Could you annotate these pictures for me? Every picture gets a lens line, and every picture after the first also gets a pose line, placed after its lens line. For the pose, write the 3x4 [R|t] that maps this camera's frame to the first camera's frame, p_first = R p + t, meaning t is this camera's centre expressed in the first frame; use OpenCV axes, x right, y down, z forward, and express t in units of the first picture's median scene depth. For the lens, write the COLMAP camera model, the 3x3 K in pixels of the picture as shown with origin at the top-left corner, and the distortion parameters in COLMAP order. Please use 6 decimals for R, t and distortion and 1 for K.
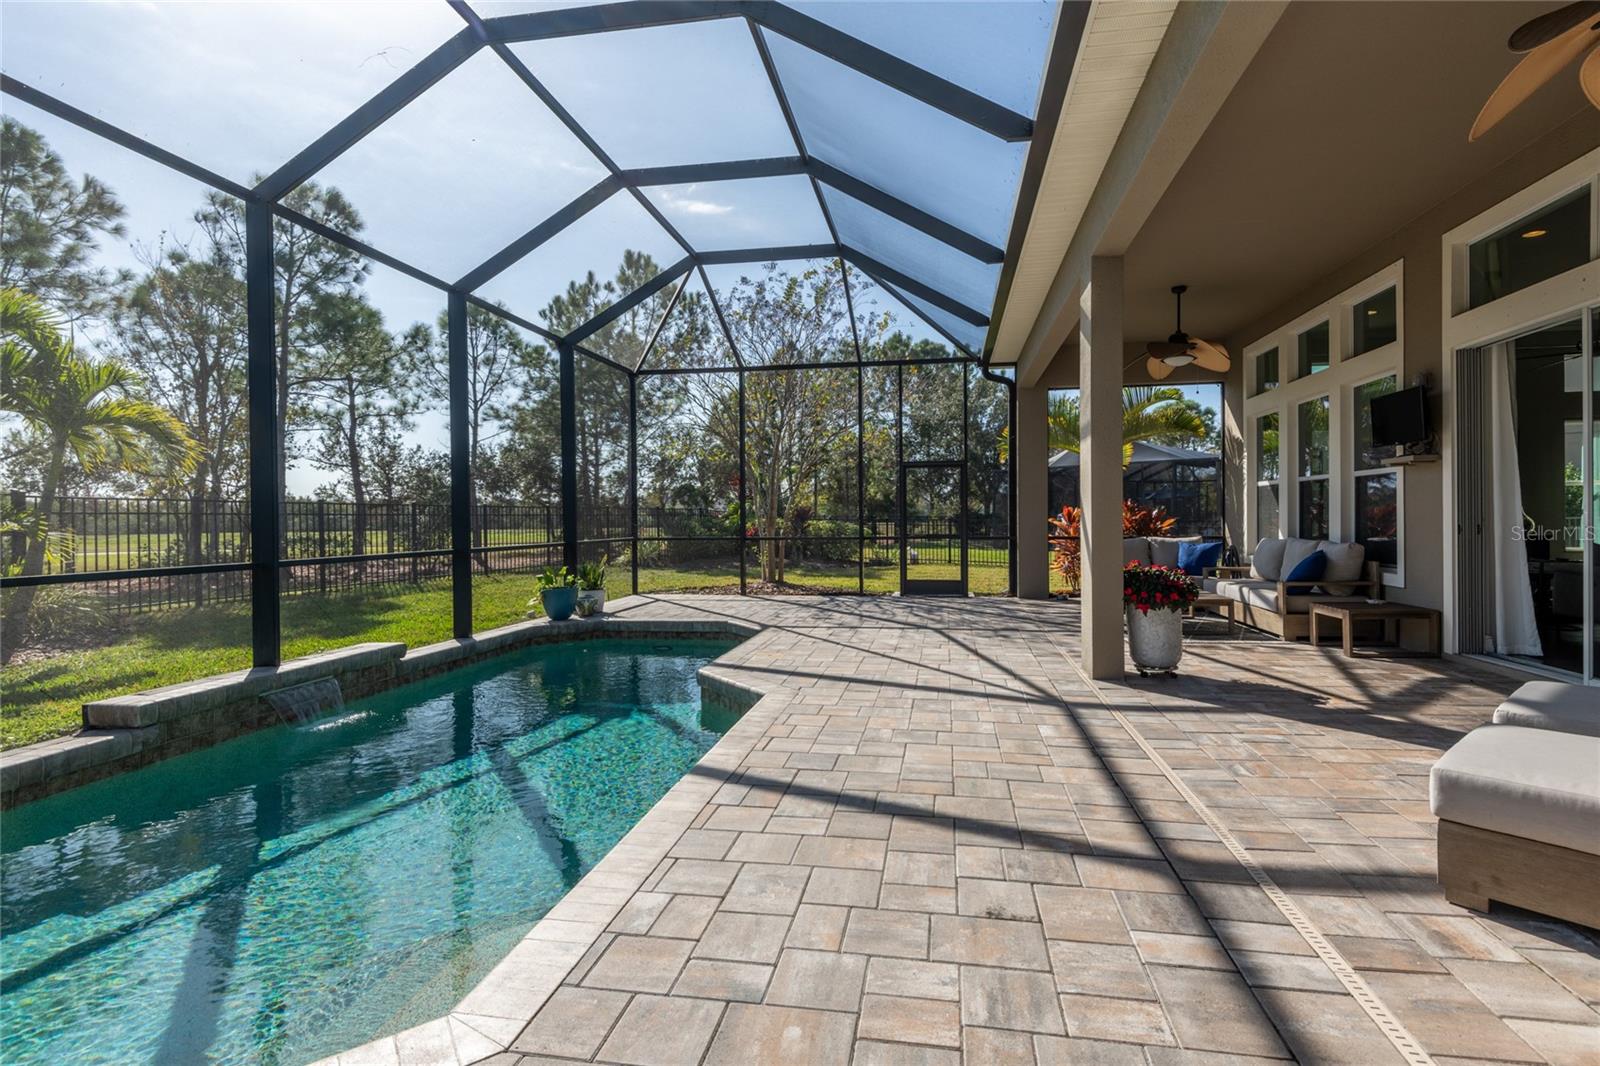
lens RADIAL K [[728.8, 0, 840.7], [0, 728.8, 521.1], [0, 0, 1]] dist [0.016855, -0.011238]
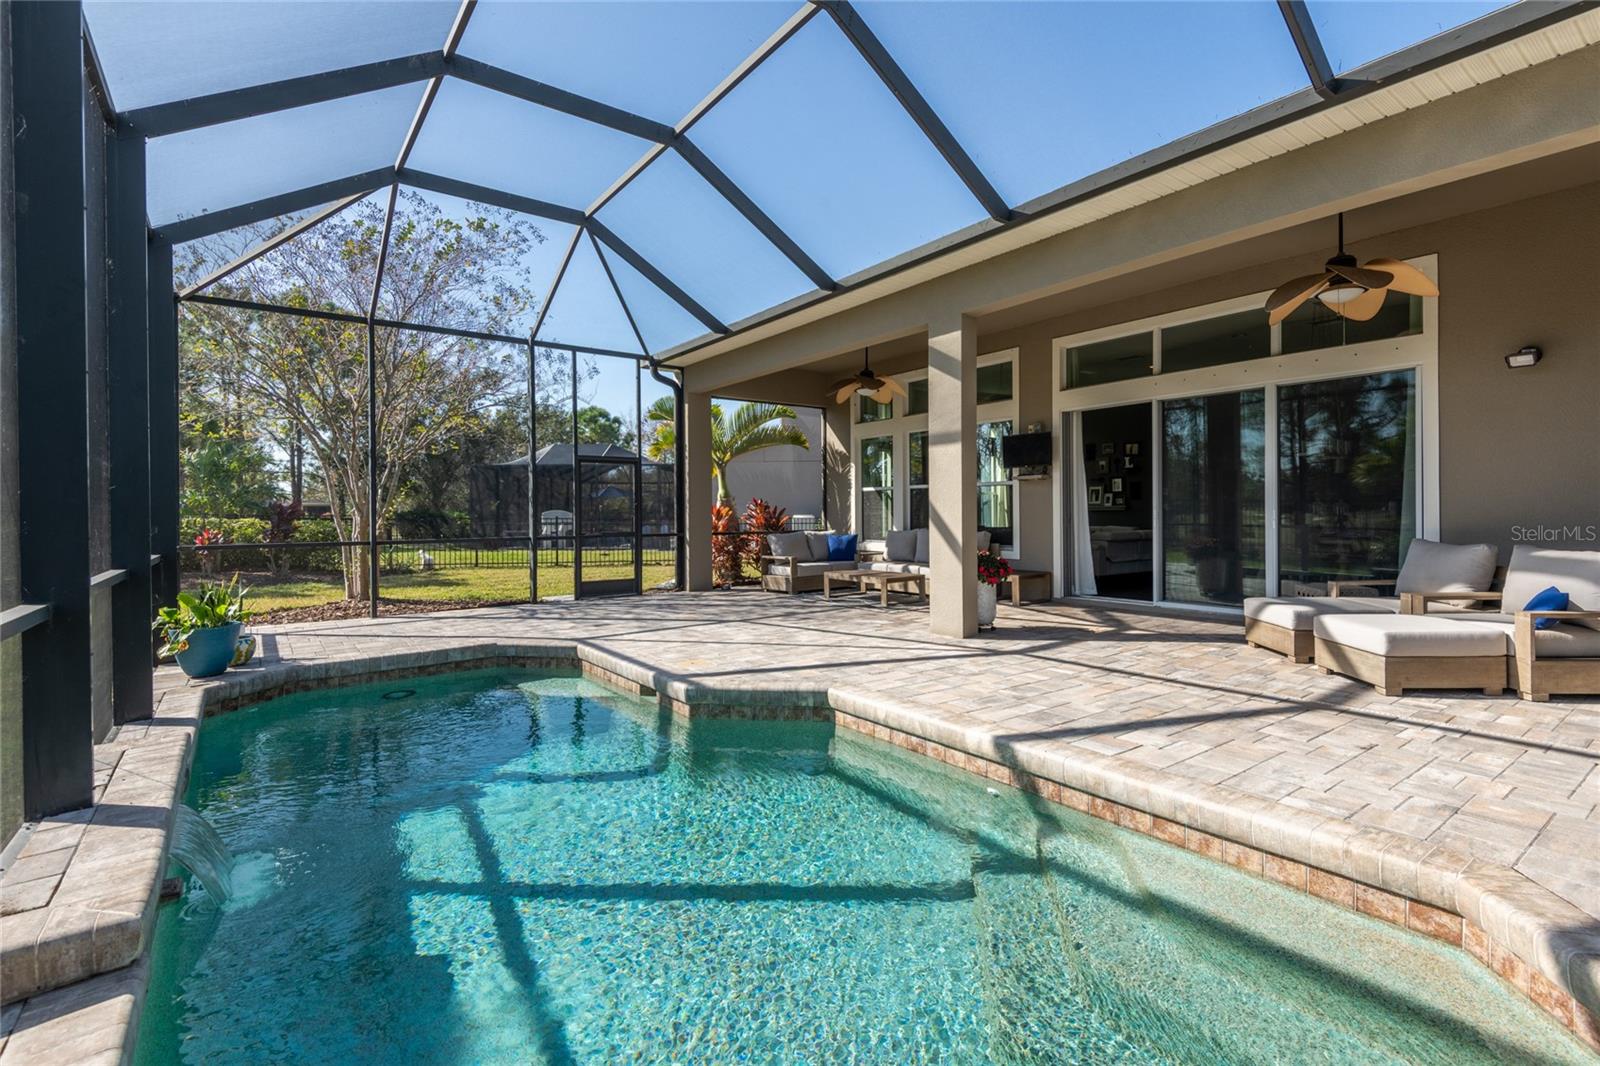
lens RADIAL K [[728.8, 0, 789.0], [0, 728.8, 519.3], [0, 0, 1]] dist [0.016855, -0.011238]
pose [[0.708324, -0.005583, 0.705866, -0.485677], [0.006213, 0.999979, 0.001675, -0.001220], [-0.705860, 0.003199, 0.708344, 0.183780]]
